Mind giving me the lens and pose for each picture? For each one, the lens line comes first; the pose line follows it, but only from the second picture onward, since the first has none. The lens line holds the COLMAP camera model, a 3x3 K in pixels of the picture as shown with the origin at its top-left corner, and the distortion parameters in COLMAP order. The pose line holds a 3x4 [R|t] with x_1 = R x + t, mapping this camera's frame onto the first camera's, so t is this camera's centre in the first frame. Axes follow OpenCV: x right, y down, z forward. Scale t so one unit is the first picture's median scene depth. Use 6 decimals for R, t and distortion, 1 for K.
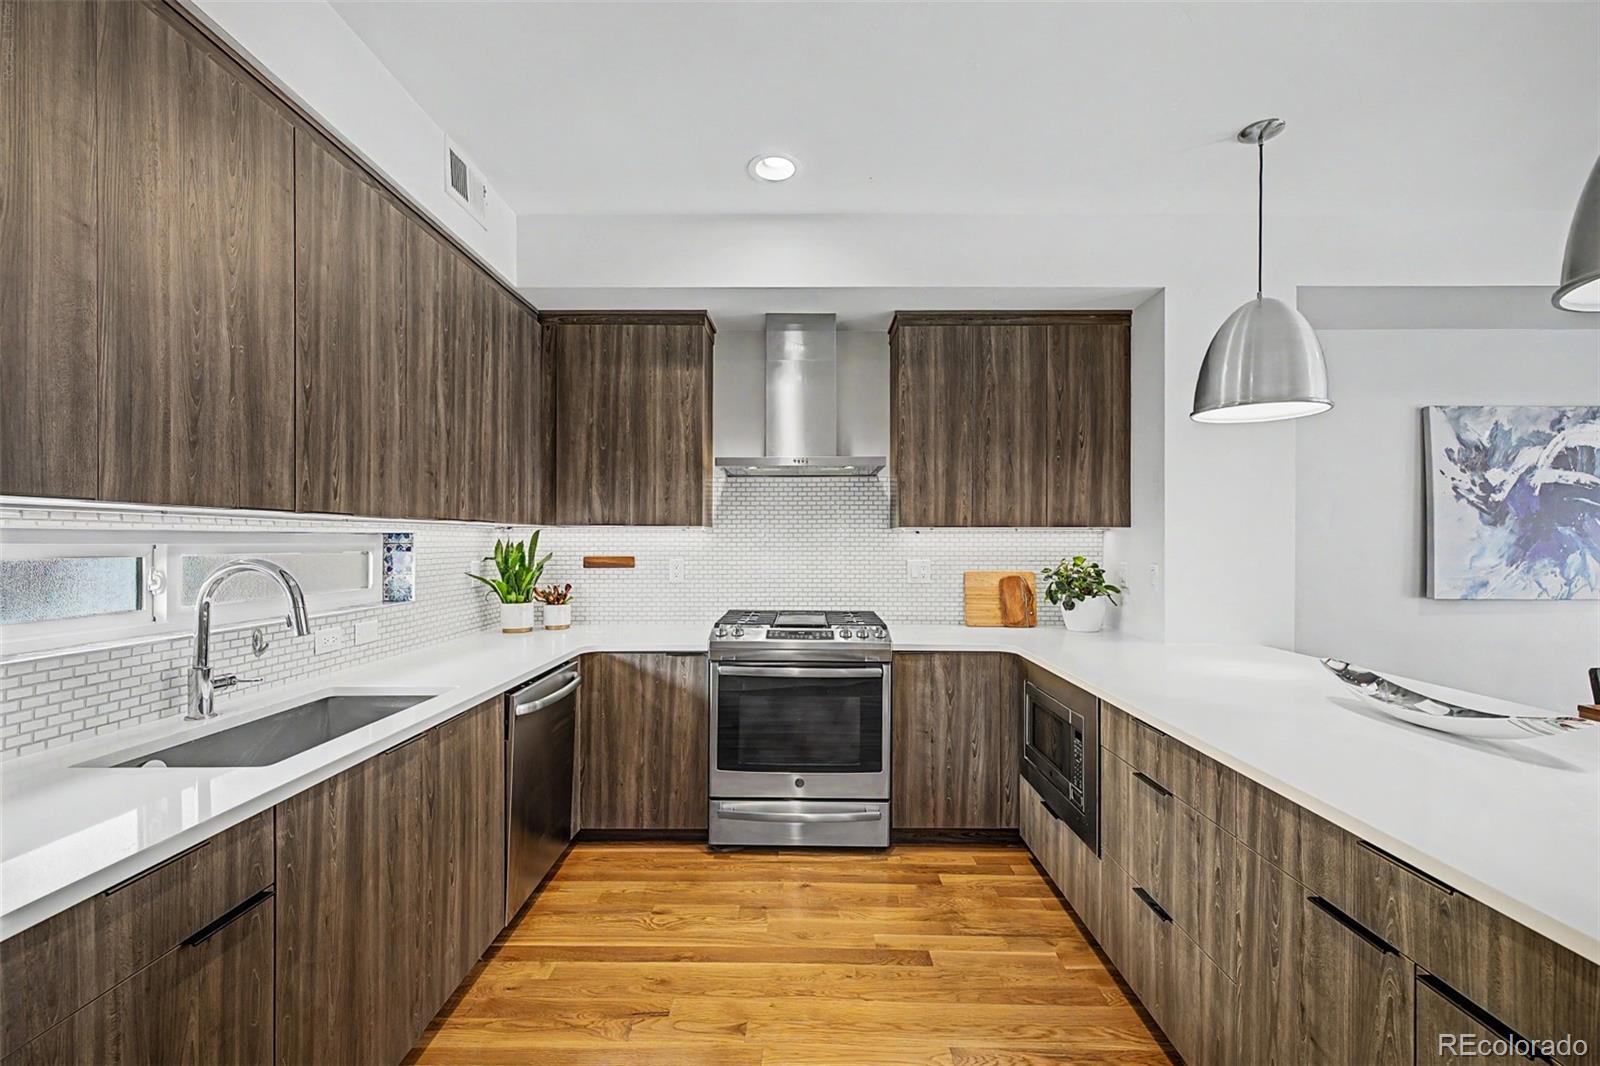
lens RADIAL K [[674.1, 0, 798.4], [0, 674.1, 545.0], [0, 0, 1]] dist [0.008106, -0.001306]
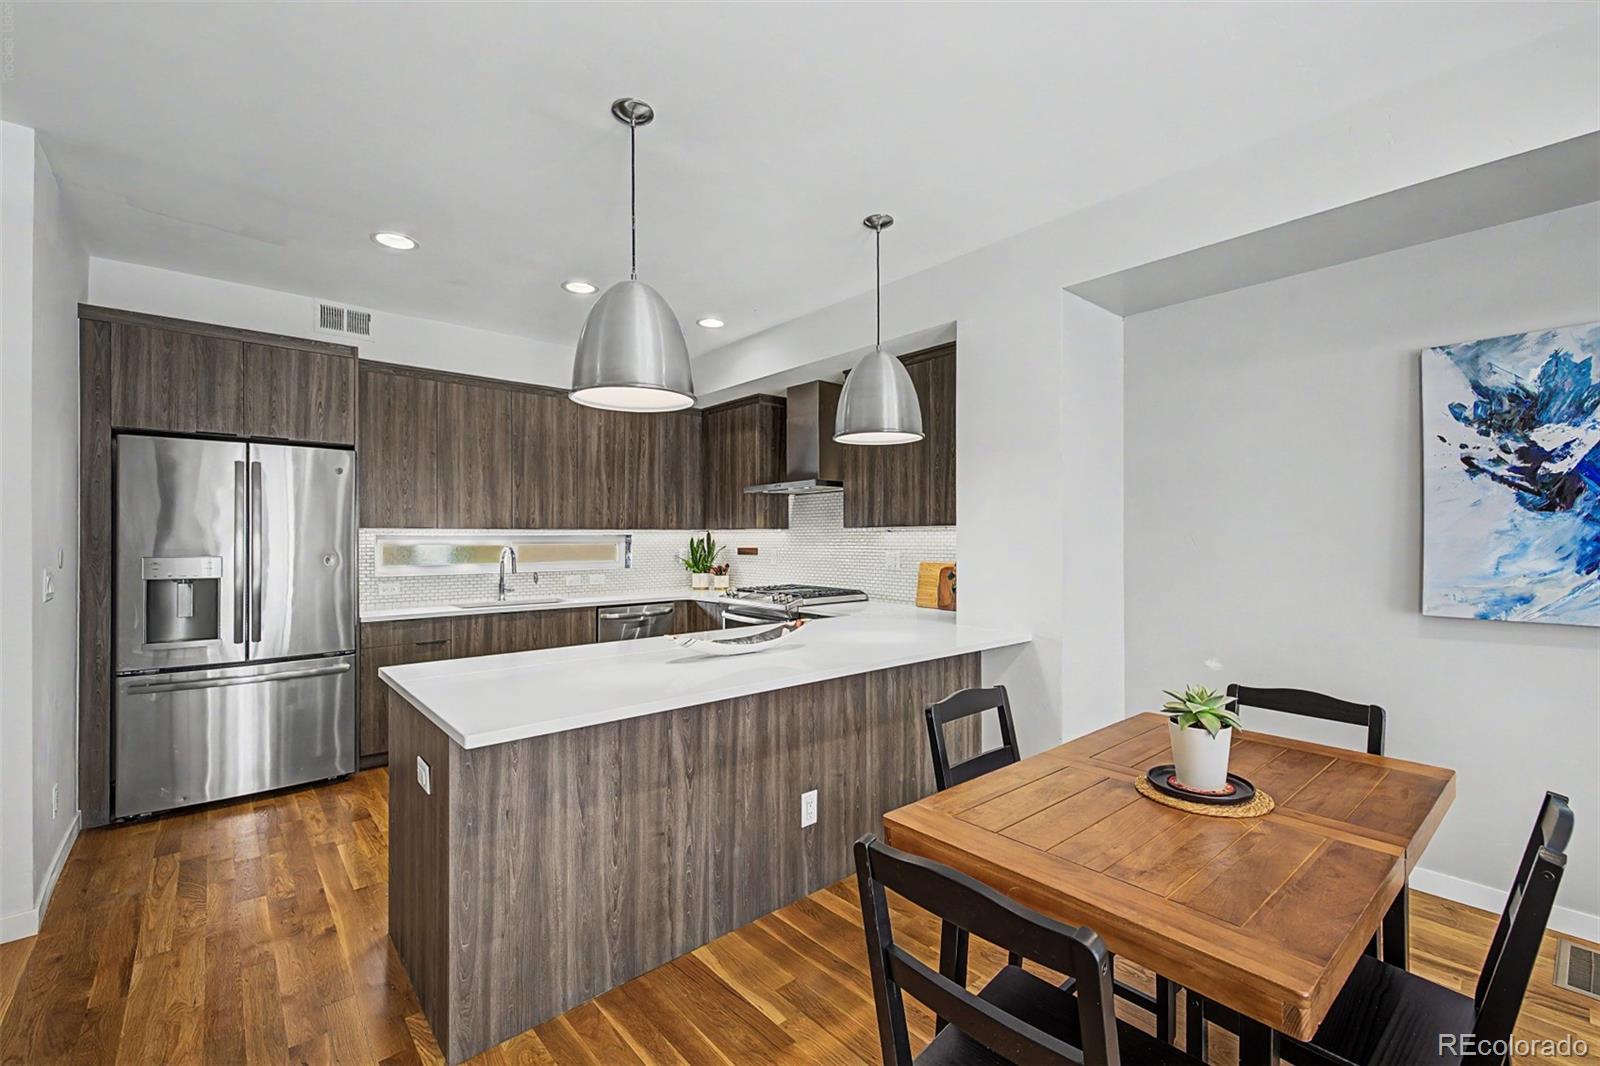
lens RADIAL K [[674.1, 0, 798.6], [0, 674.1, 531.8], [0, 0, 1]] dist [0.008106, -0.001306]
pose [[0.661938, -0.010129, -0.749490, 1.231845], [-0.000578, 0.999901, -0.014024, 0.001287], [0.749559, 0.009716, 0.661867, 0.025479]]
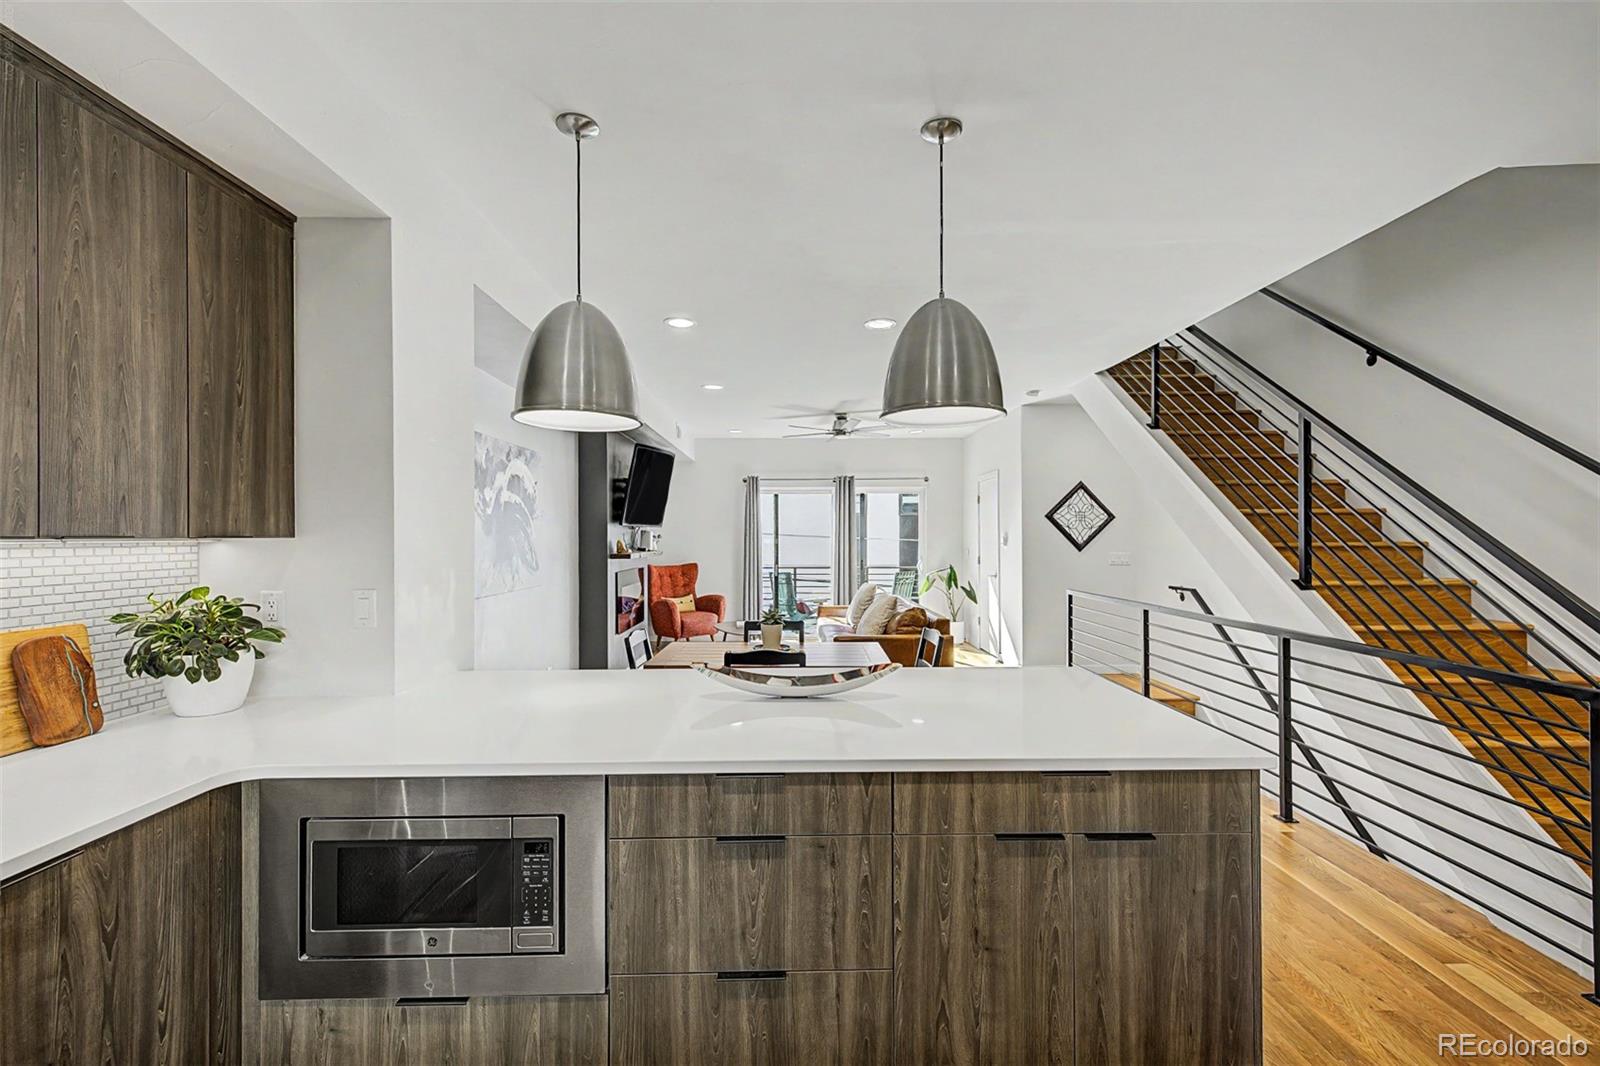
lens RADIAL K [[674.1, 0, 801.4], [0, 674.1, 532.0], [0, 0, 1]] dist [0.008106, -0.001306]
pose [[-0.026845, 0.004968, 0.999627, -0.216699], [0.009276, 0.999946, -0.004721, -0.026521], [-0.999597, 0.009146, -0.026889, 0.567792]]
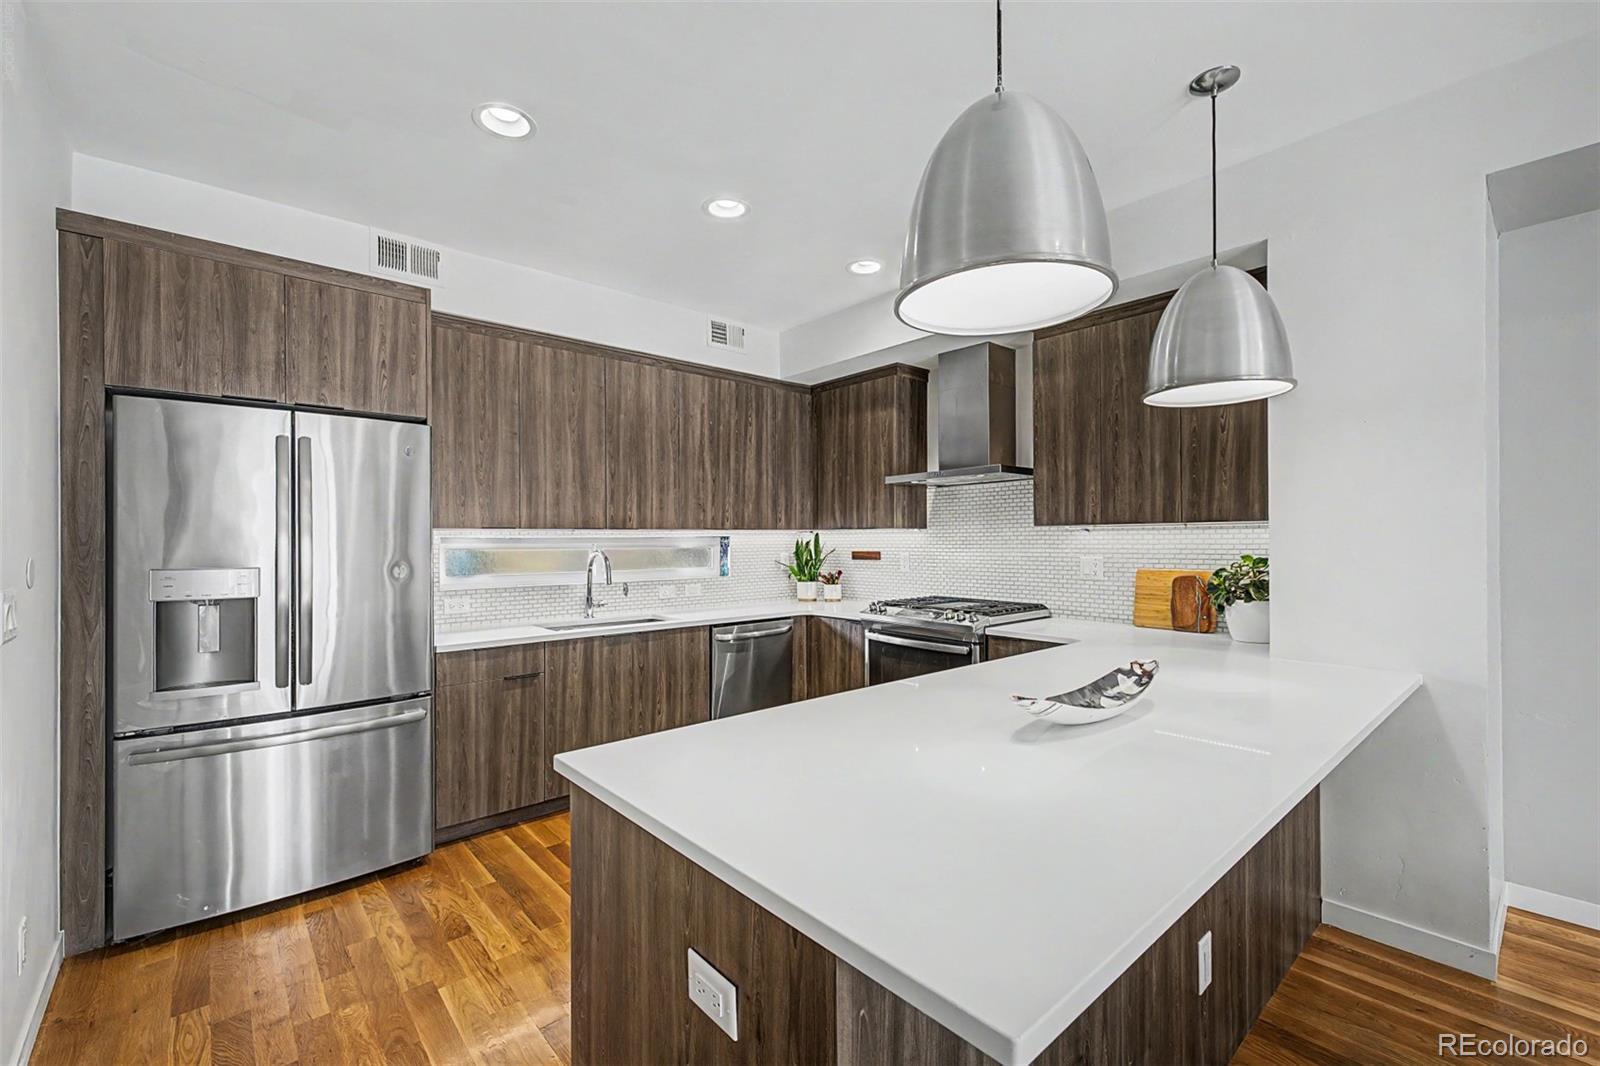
lens RADIAL K [[674.1, 0, 798.0], [0, 674.1, 534.7], [0, 0, 1]] dist [0.008106, -0.001306]
pose [[0.666085, -0.011123, -0.745793, 0.779073], [0.002950, 0.999920, -0.012278, -0.000399], [0.745870, 0.005978, 0.666065, -0.007509]]
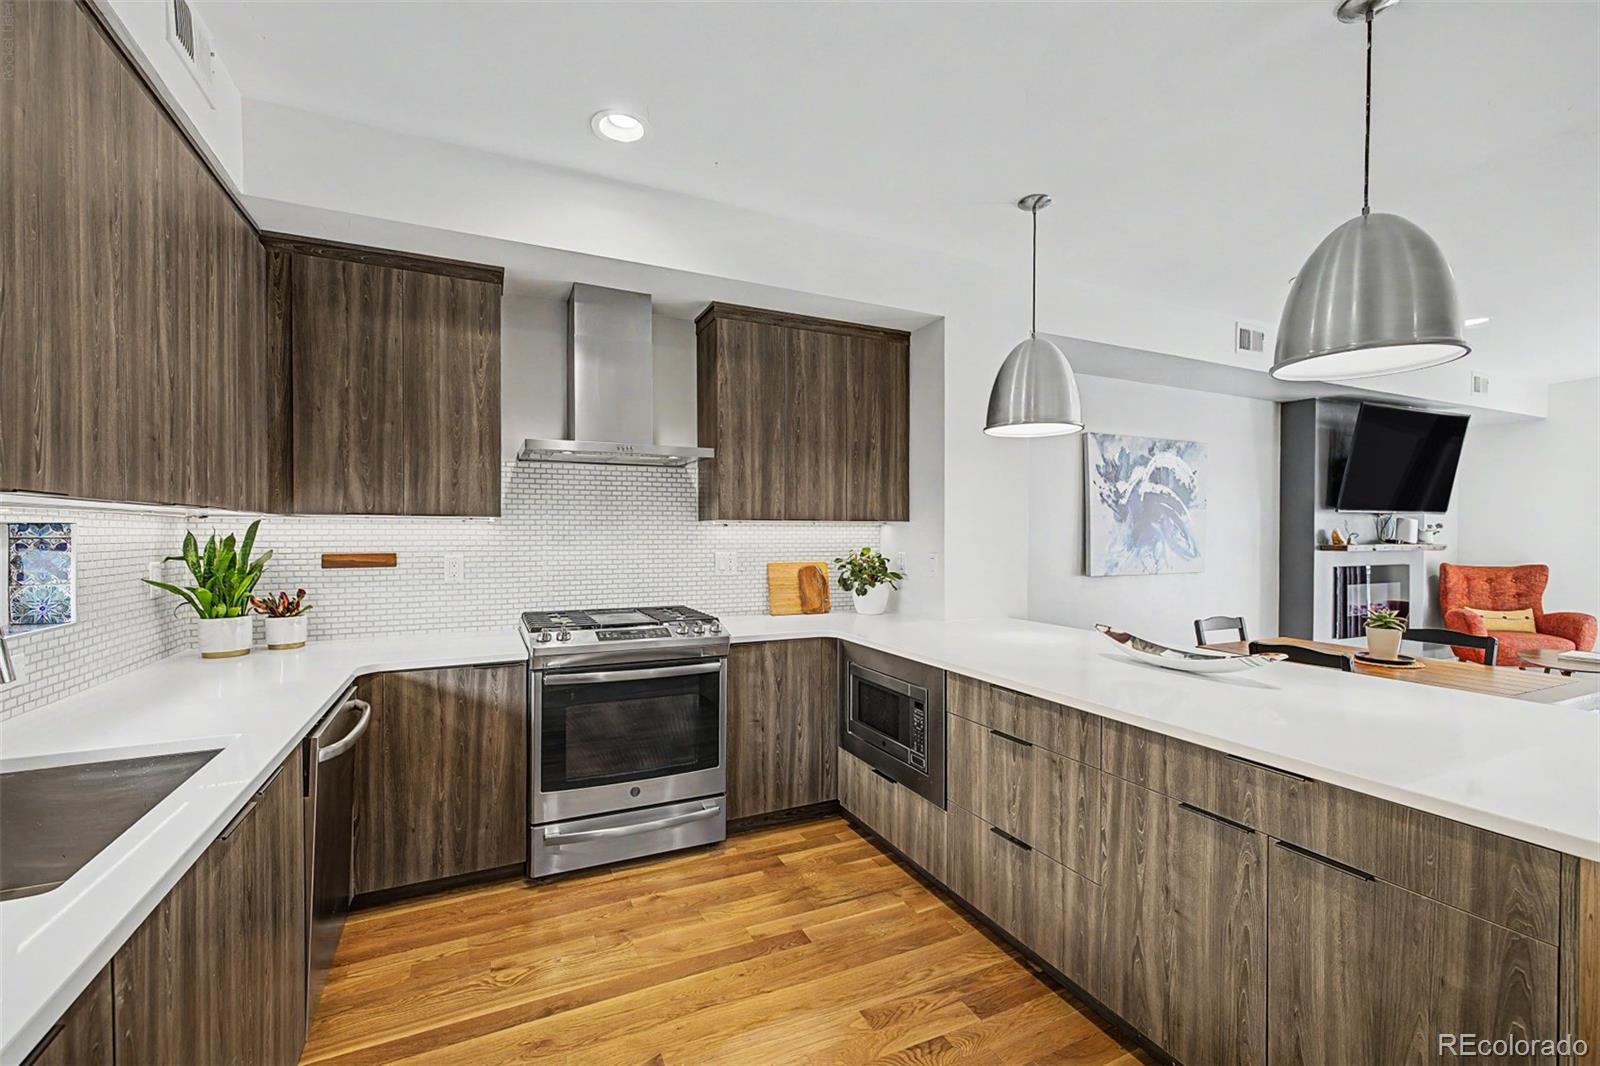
lens RADIAL K [[674.1, 0, 797.5], [0, 674.1, 544.2], [0, 0, 1]] dist [0.008106, -0.001306]
pose [[0.900753, -0.007856, 0.434261, -0.195380], [0.003155, 0.999928, 0.011546, -0.001926], [-0.434321, -0.009030, 0.900713, 0.057153]]
